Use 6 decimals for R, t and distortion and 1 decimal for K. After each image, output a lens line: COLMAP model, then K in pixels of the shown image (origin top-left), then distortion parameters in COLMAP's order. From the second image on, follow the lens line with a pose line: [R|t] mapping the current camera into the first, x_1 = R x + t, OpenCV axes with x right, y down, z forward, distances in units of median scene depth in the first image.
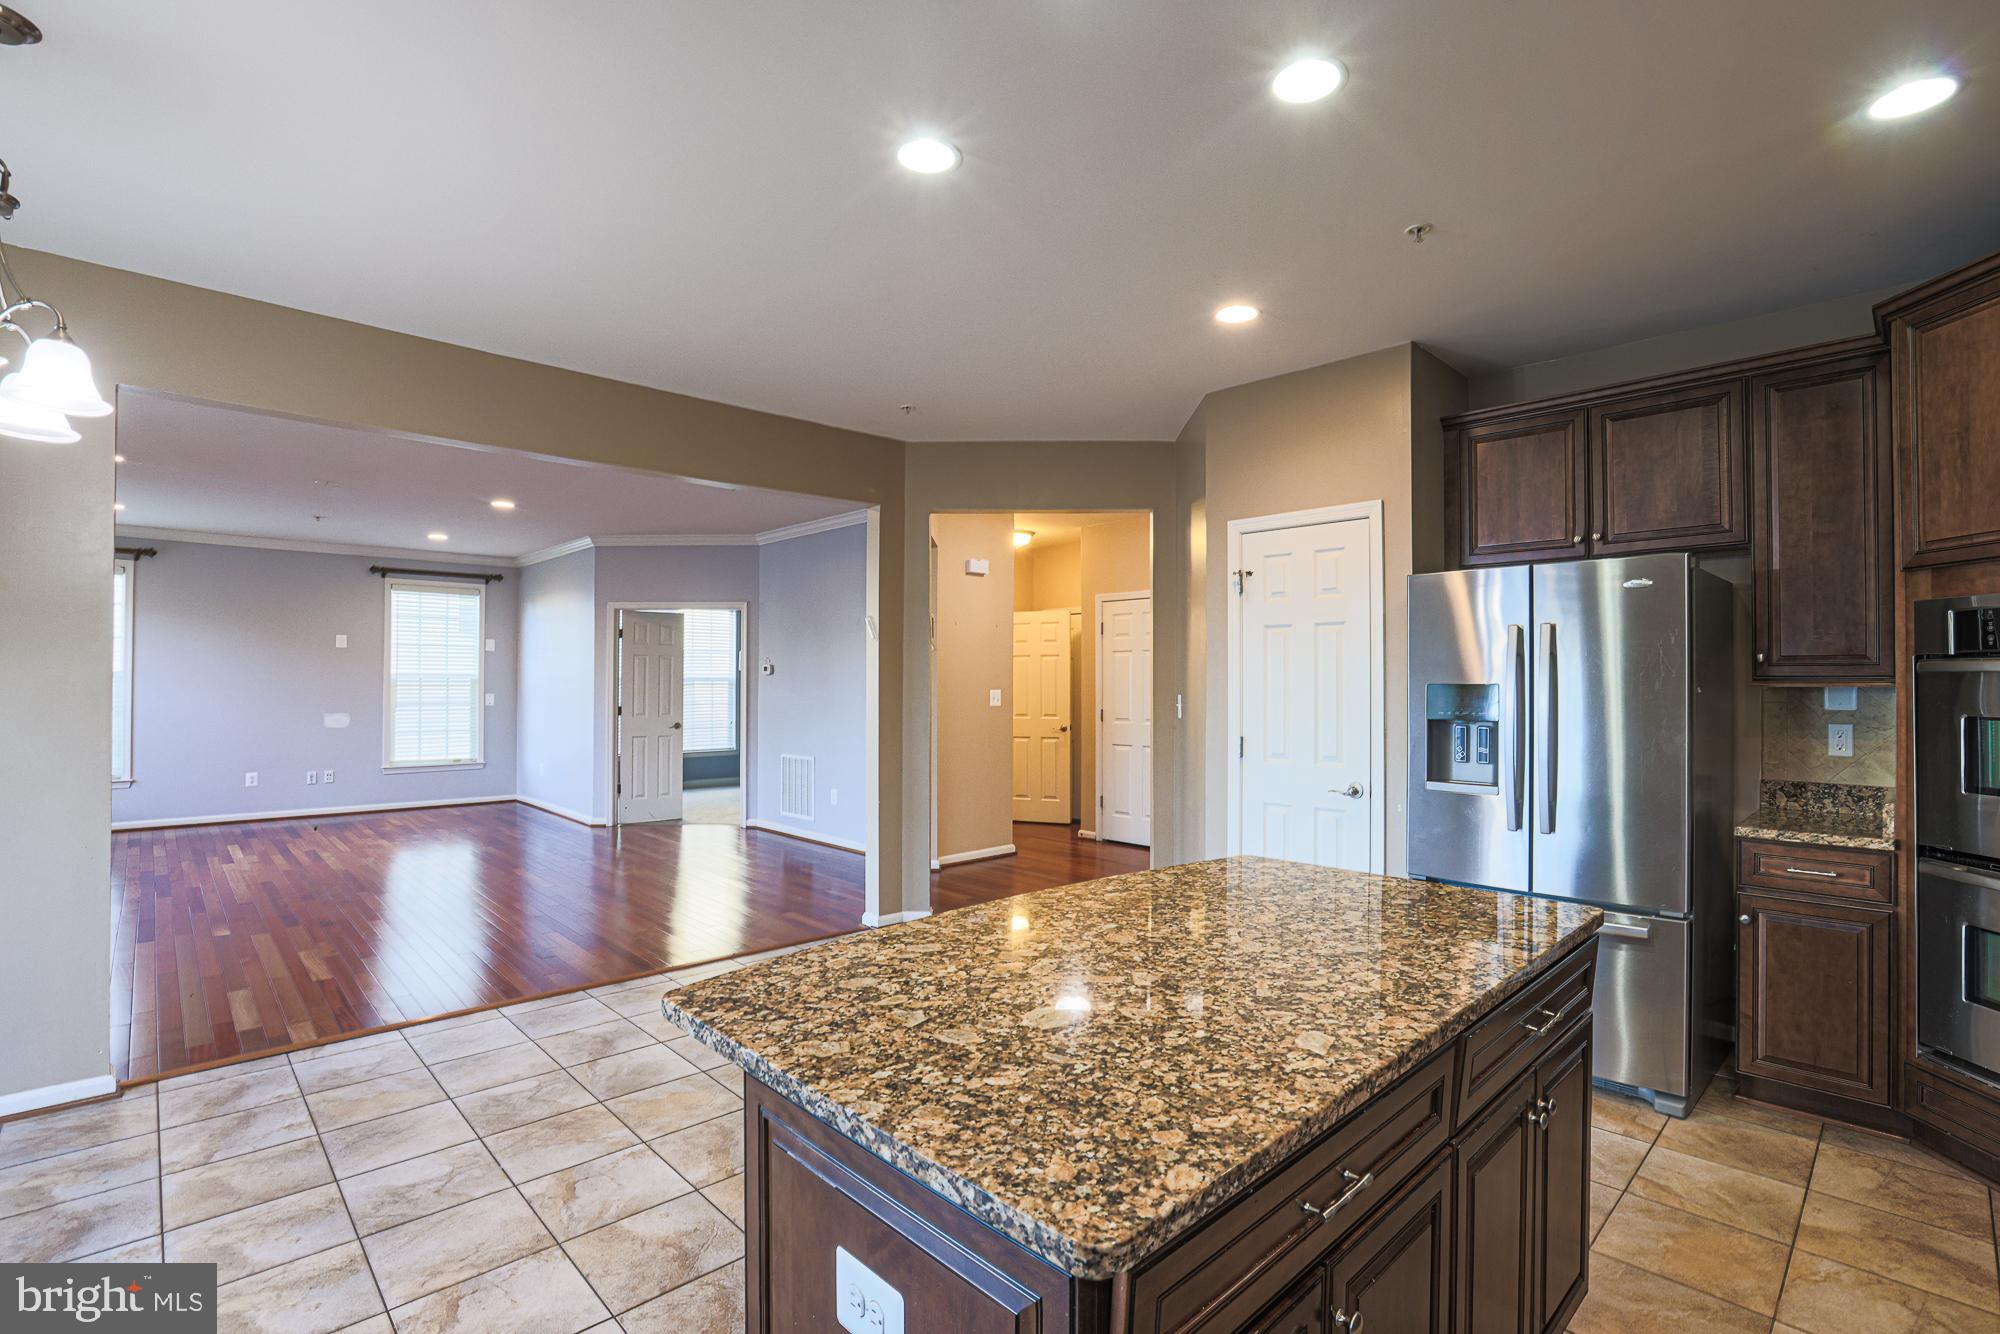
lens RADIAL K [[915.3, 0, 1016.1], [0, 915.3, 678.9], [0, 0, 1]] dist [-0.036442, 0.012262]
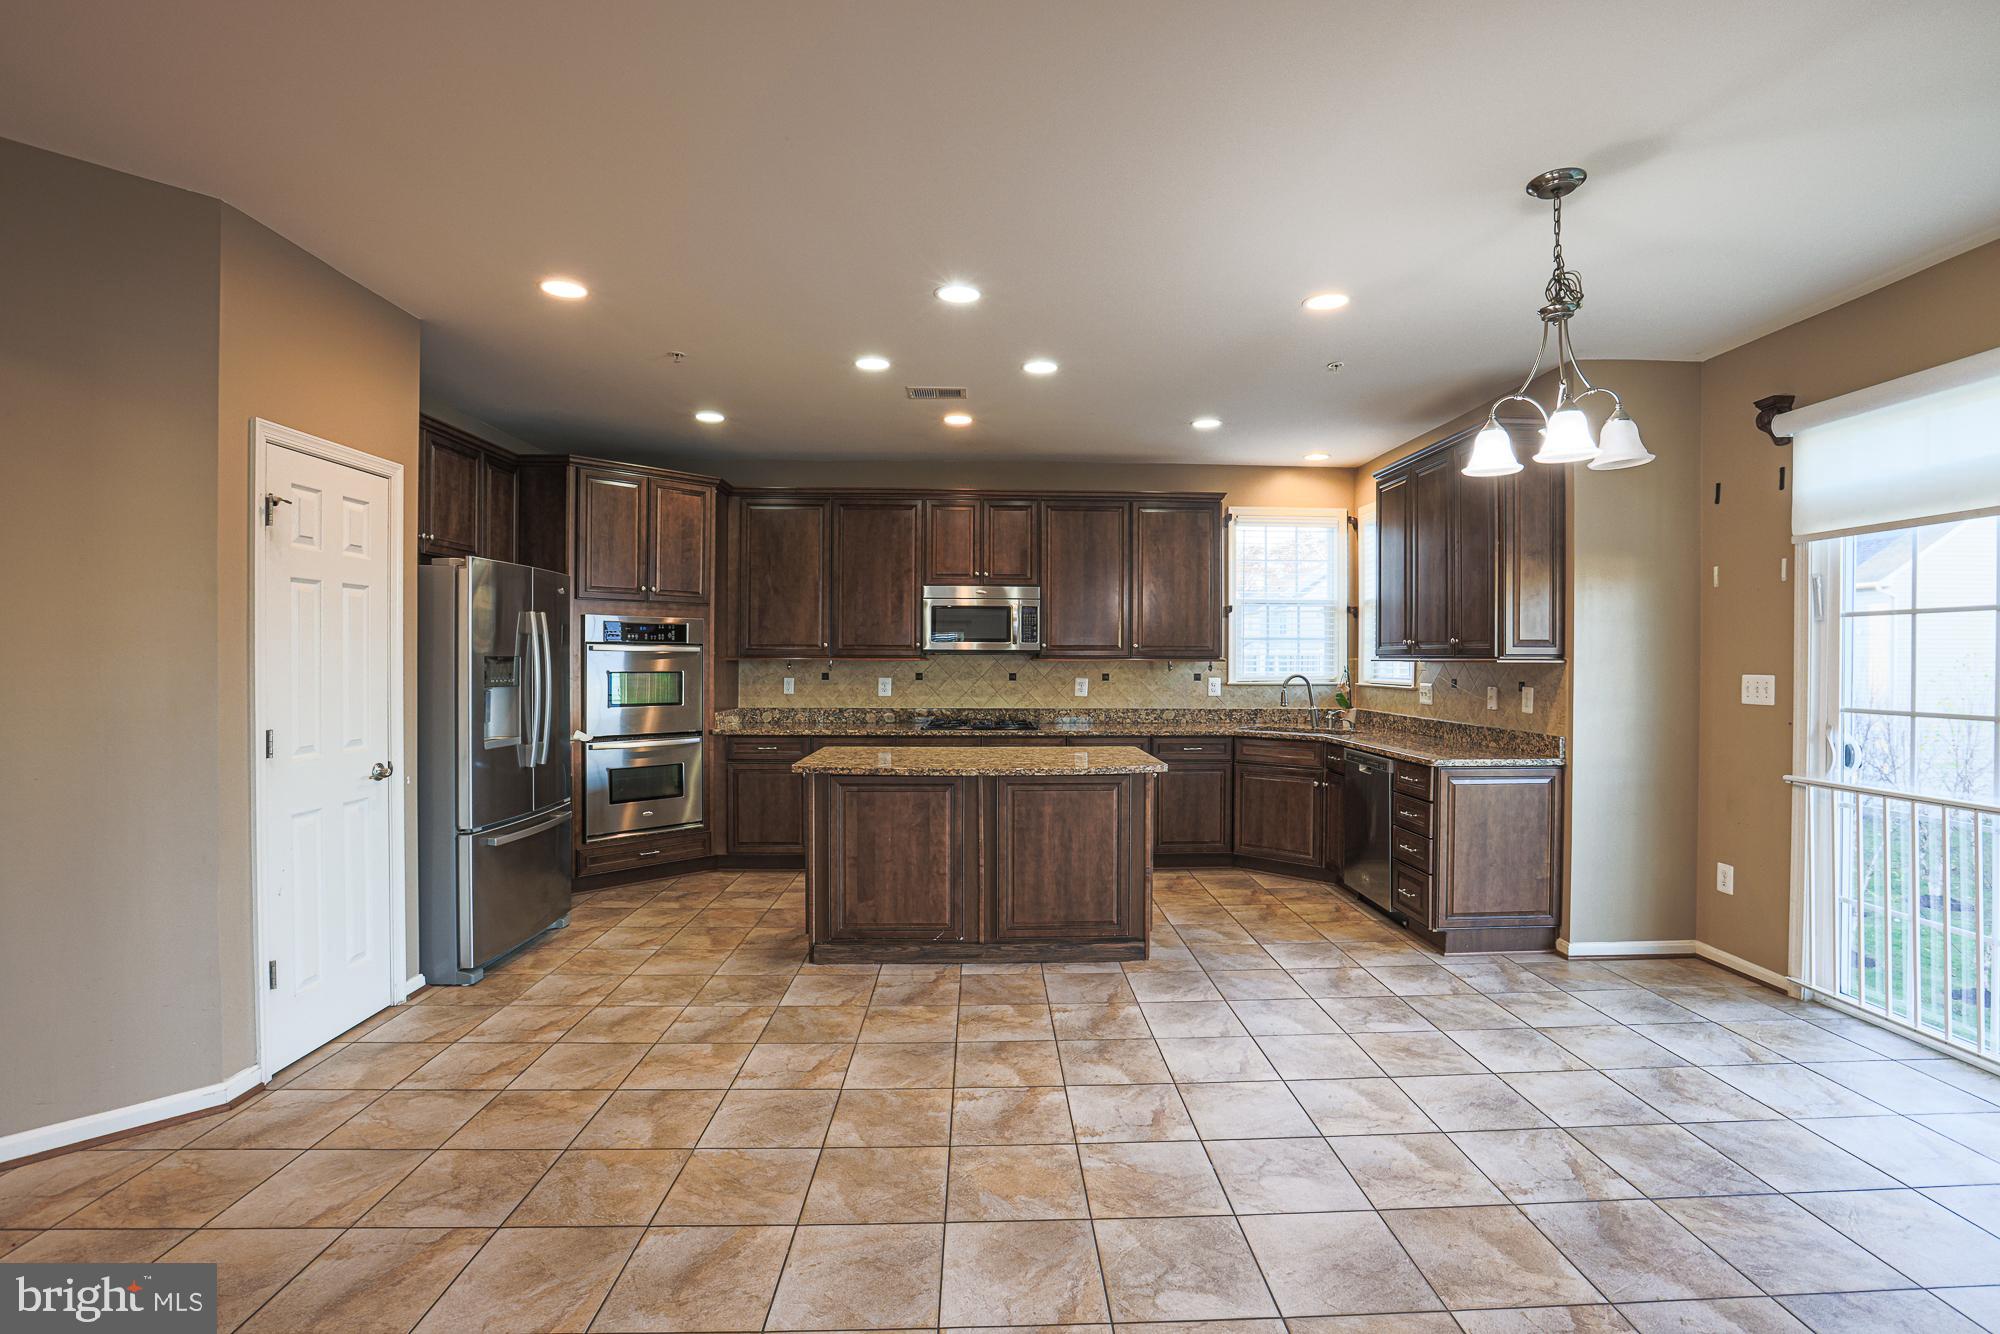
lens RADIAL K [[915.3, 0, 1018.5], [0, 915.3, 672.6], [0, 0, 1]] dist [-0.036442, 0.012262]
pose [[-0.743788, -0.014306, 0.668263, -1.104609], [-0.007227, 0.999885, 0.013362, 0.008037], [-0.668377, 0.005108, -0.743805, 1.937720]]
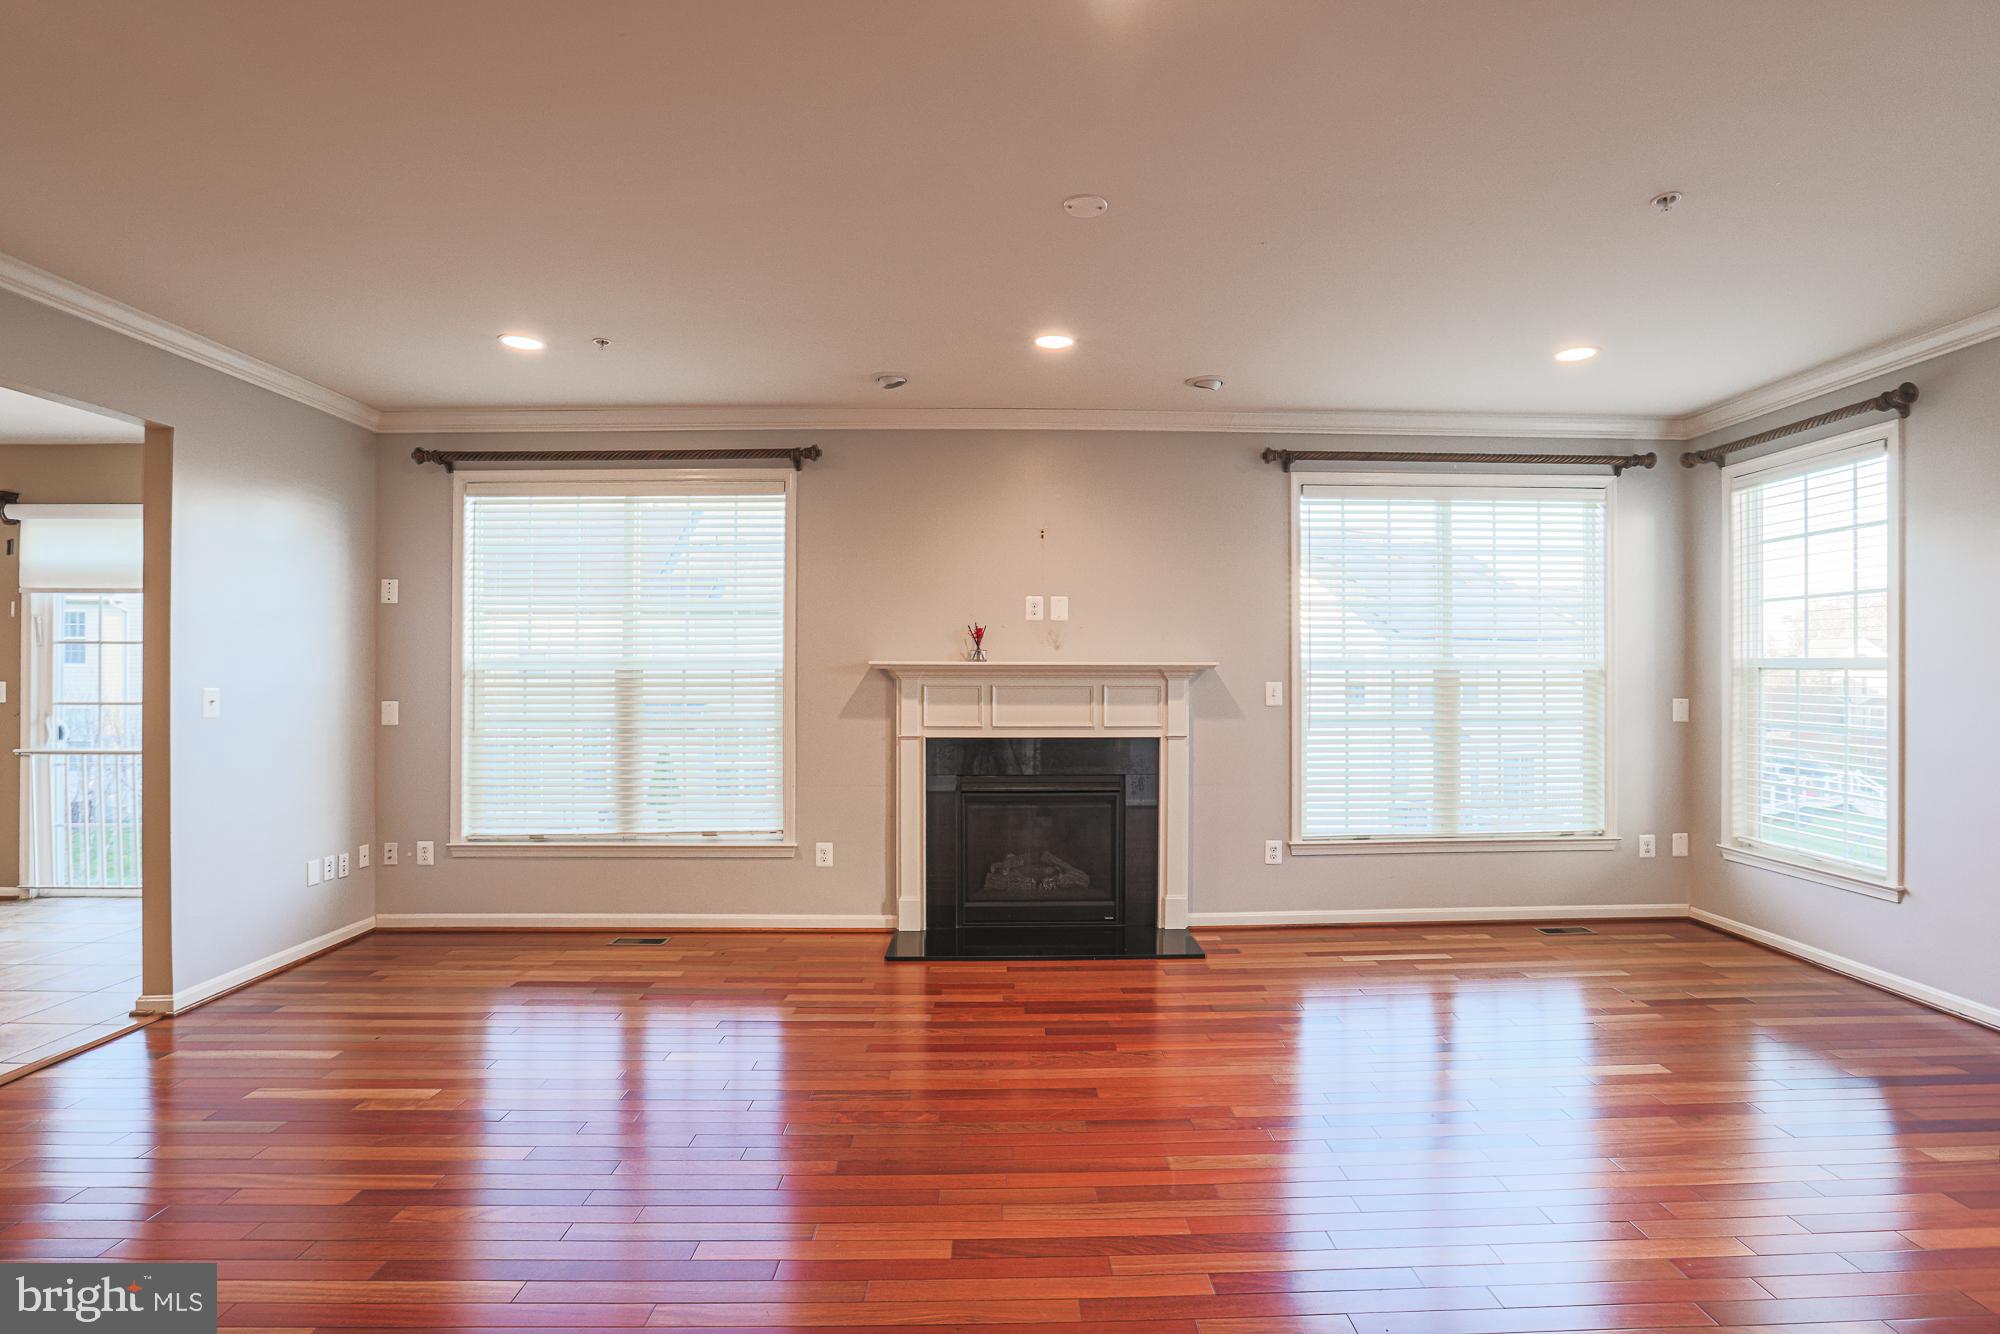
lens RADIAL K [[915.3, 0, 998.0], [0, 915.3, 669.3], [0, 0, 1]] dist [-0.036442, 0.012262]
pose [[-0.687060, -0.008588, -0.726550, -1.126338], [-0.000617, 0.999937, -0.011236, 0.015452], [0.726601, -0.007271, -0.687022, 3.229179]]
